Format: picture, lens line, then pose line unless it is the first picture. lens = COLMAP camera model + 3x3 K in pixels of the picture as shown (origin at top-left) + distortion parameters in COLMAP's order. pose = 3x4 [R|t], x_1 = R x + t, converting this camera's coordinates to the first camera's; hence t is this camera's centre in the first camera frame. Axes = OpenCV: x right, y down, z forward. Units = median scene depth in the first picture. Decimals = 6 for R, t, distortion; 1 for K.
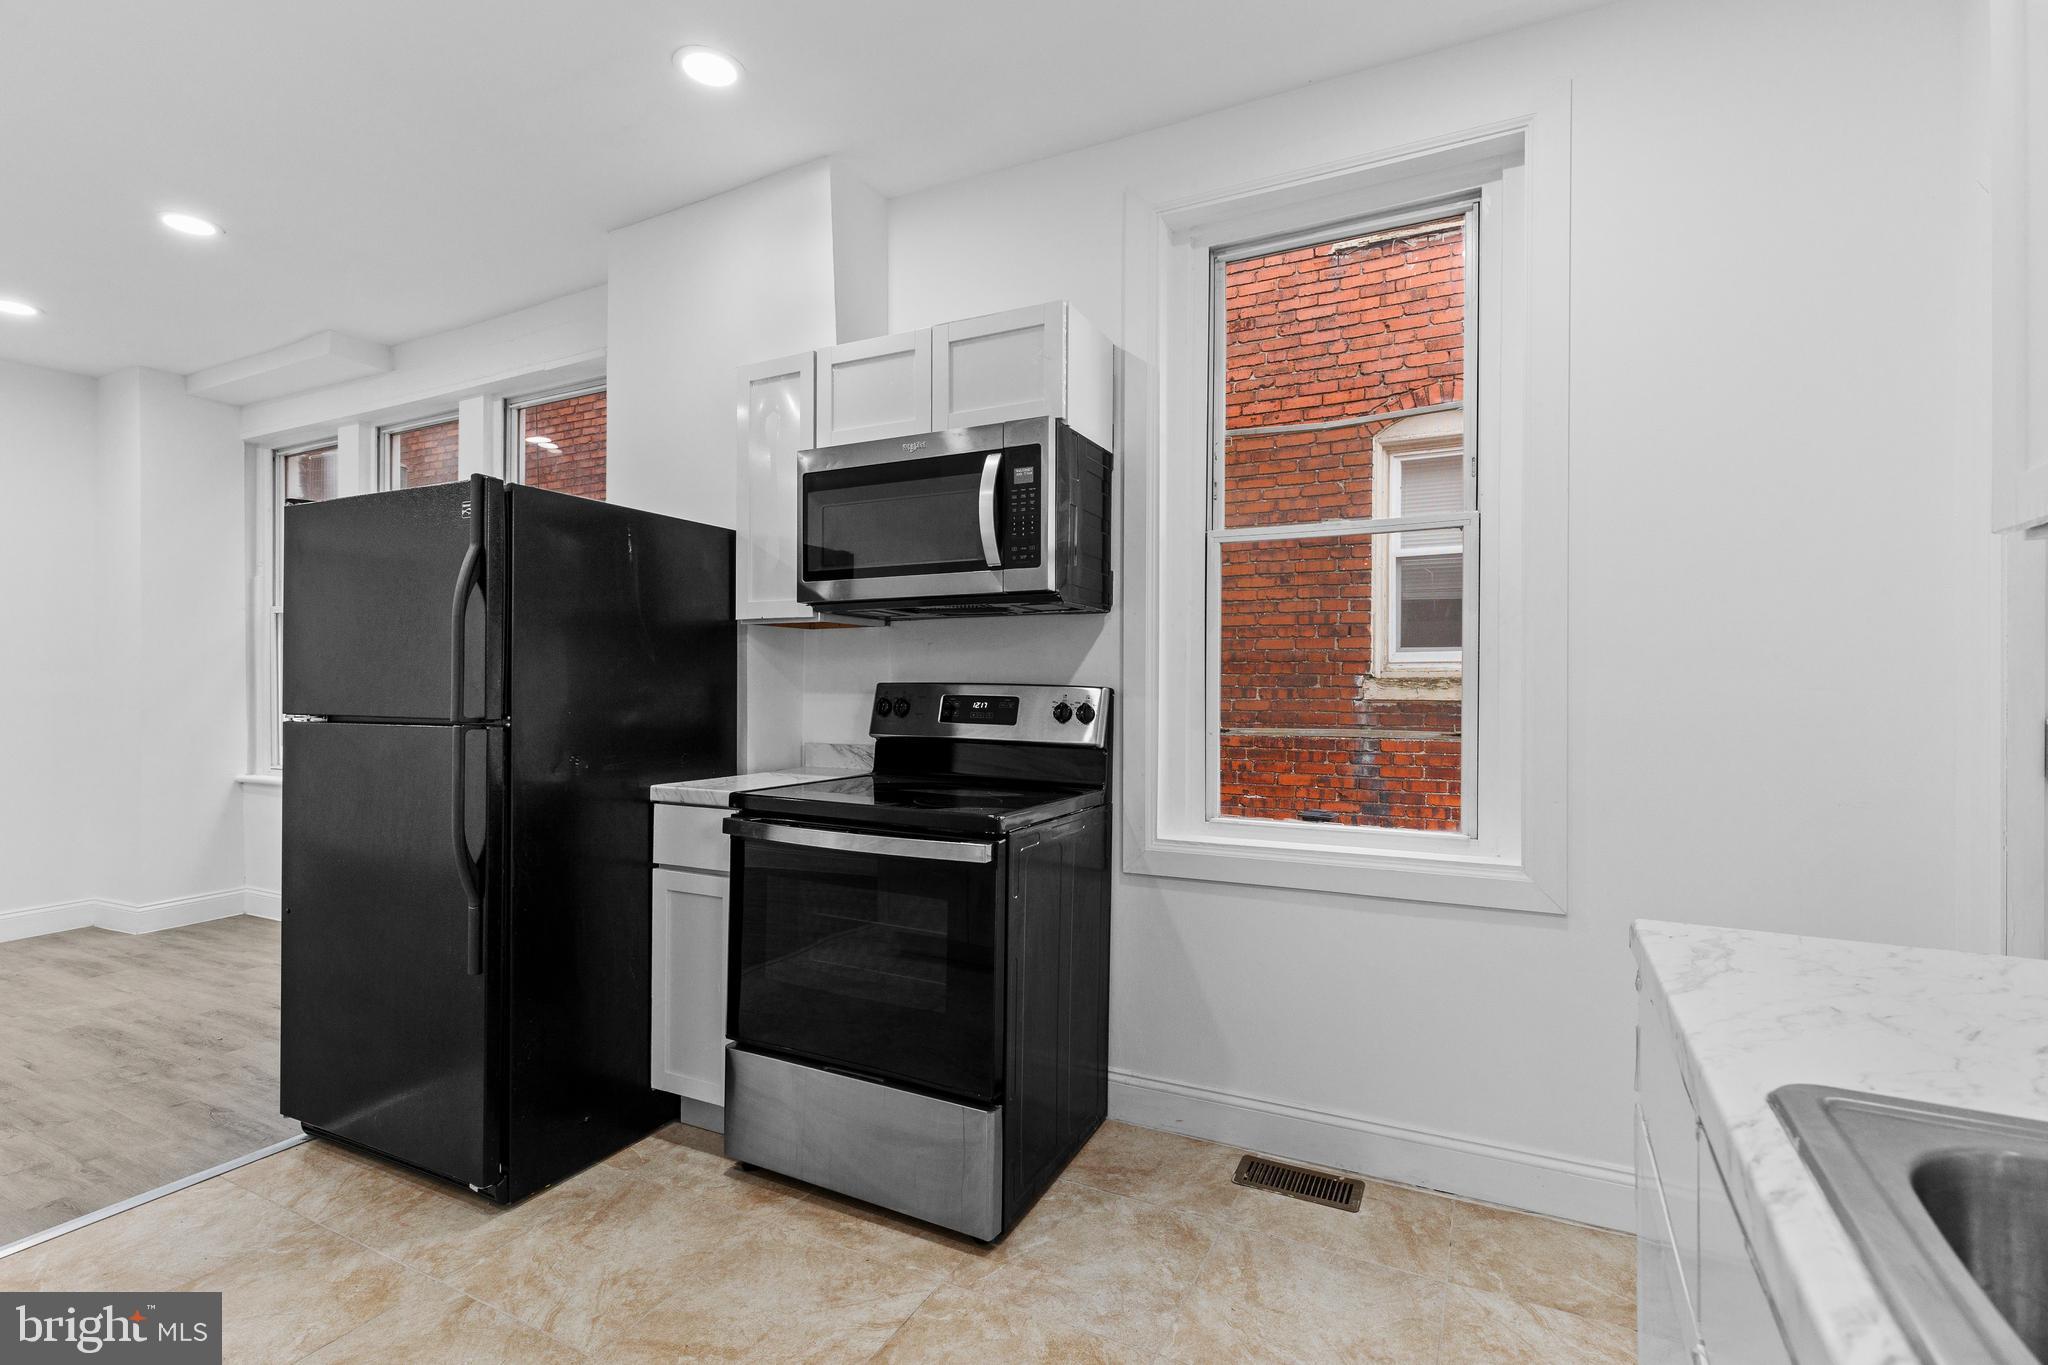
lens RADIAL K [[927.5, 0, 1032.0], [0, 927.5, 685.7], [0, 0, 1]] dist [0.010223, -0.002672]
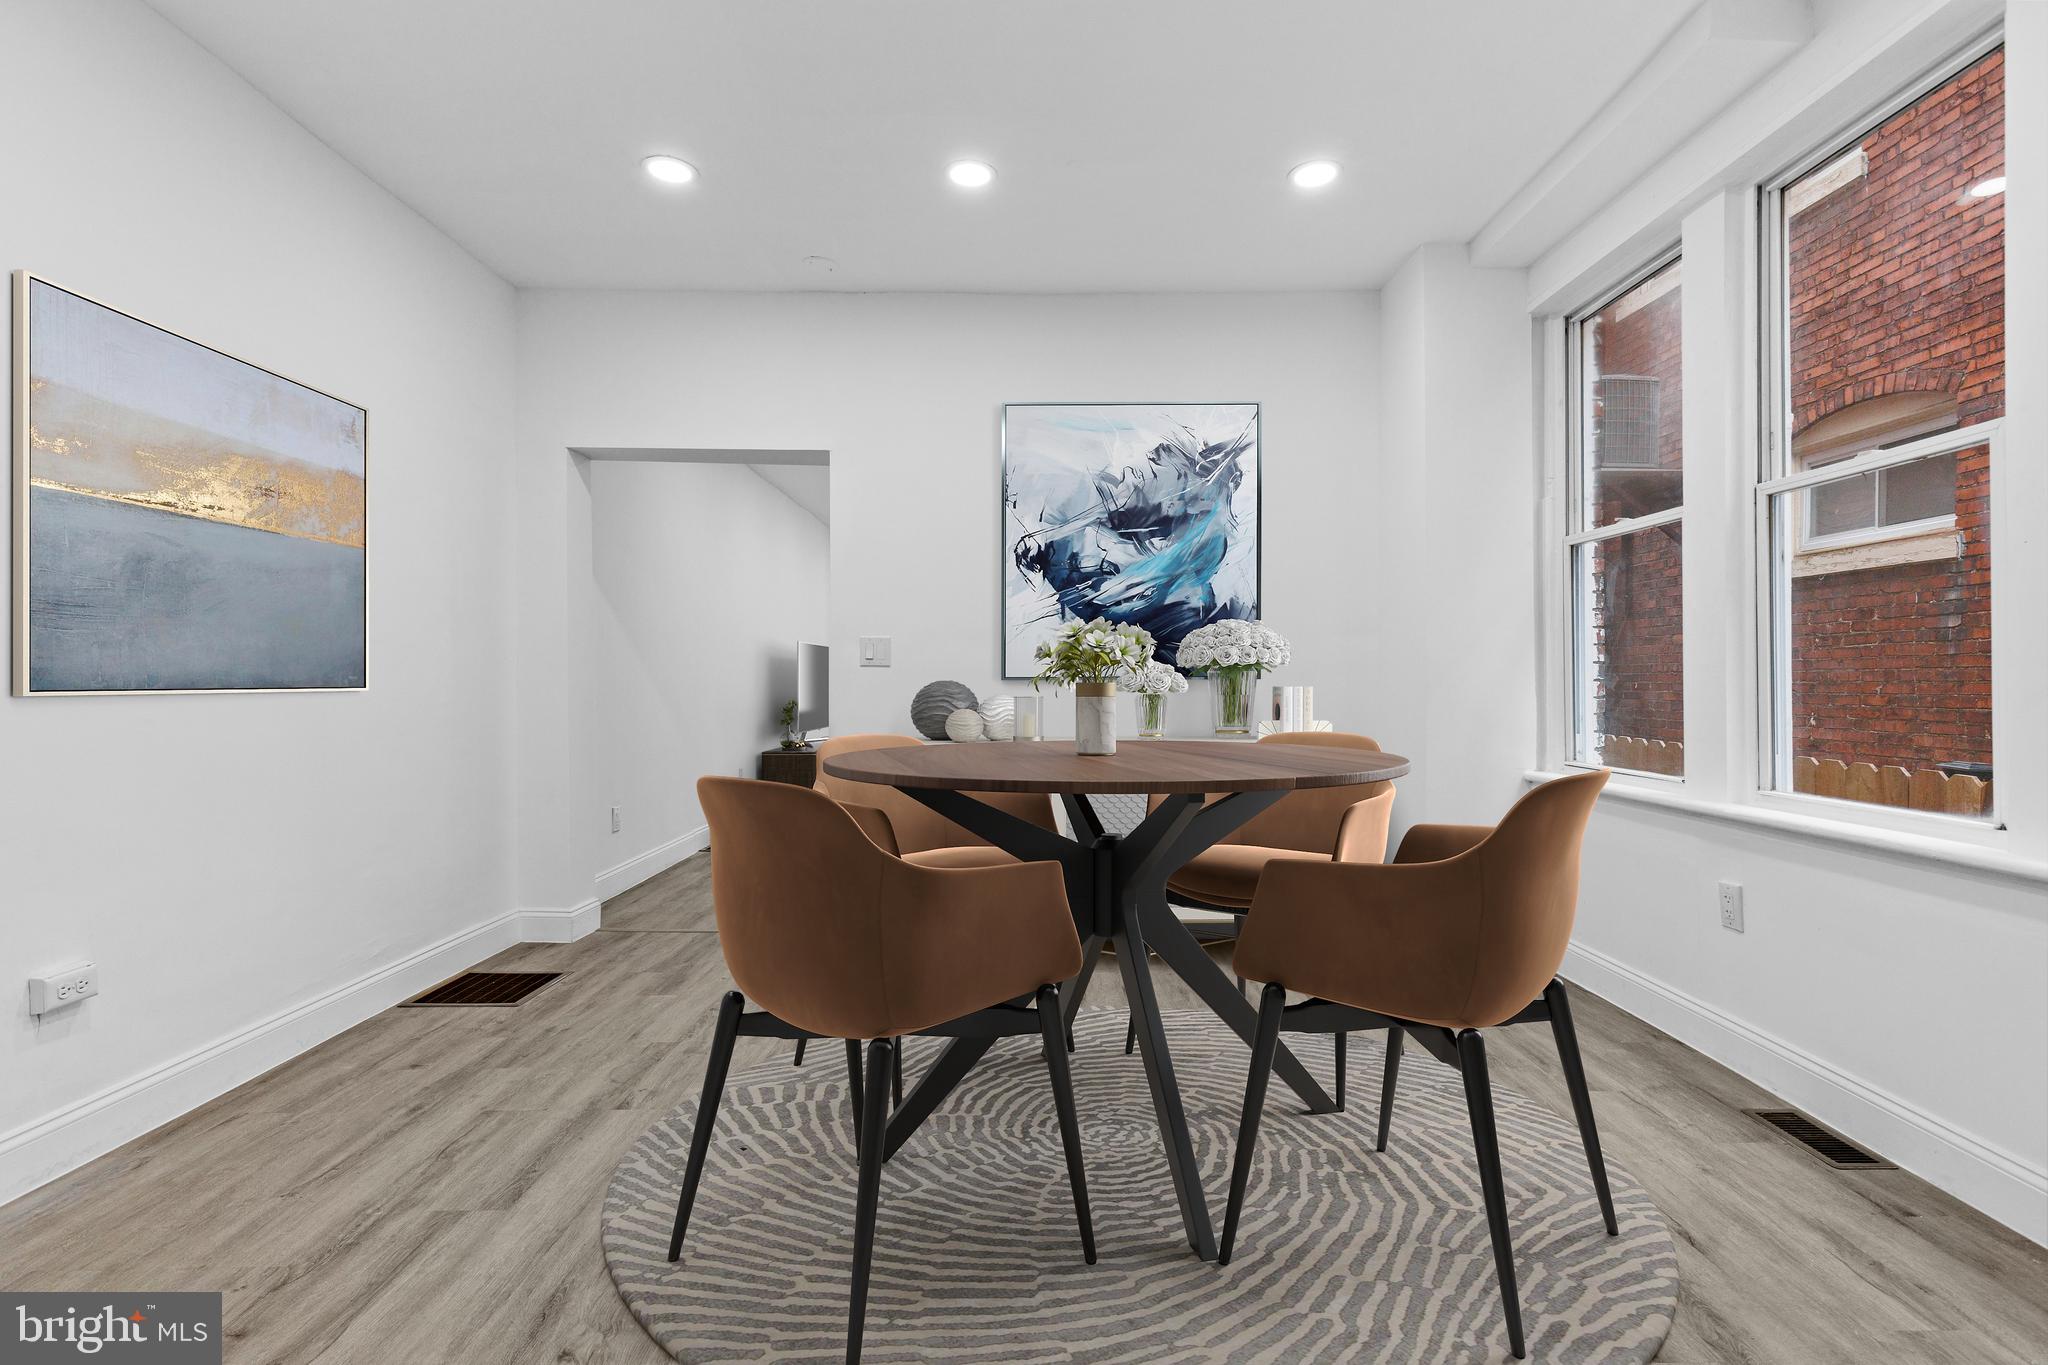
lens RADIAL K [[975.4, 0, 1047.2], [0, 975.4, 684.3], [0, 0, 1]] dist [-0.003121, -0.000503]
pose [[0.469781, 0.001292, -0.882782, -0.539265], [0.004306, 0.999984, 0.003755, 0.035461], [0.882773, -0.005565, 0.469768, 0.473666]]
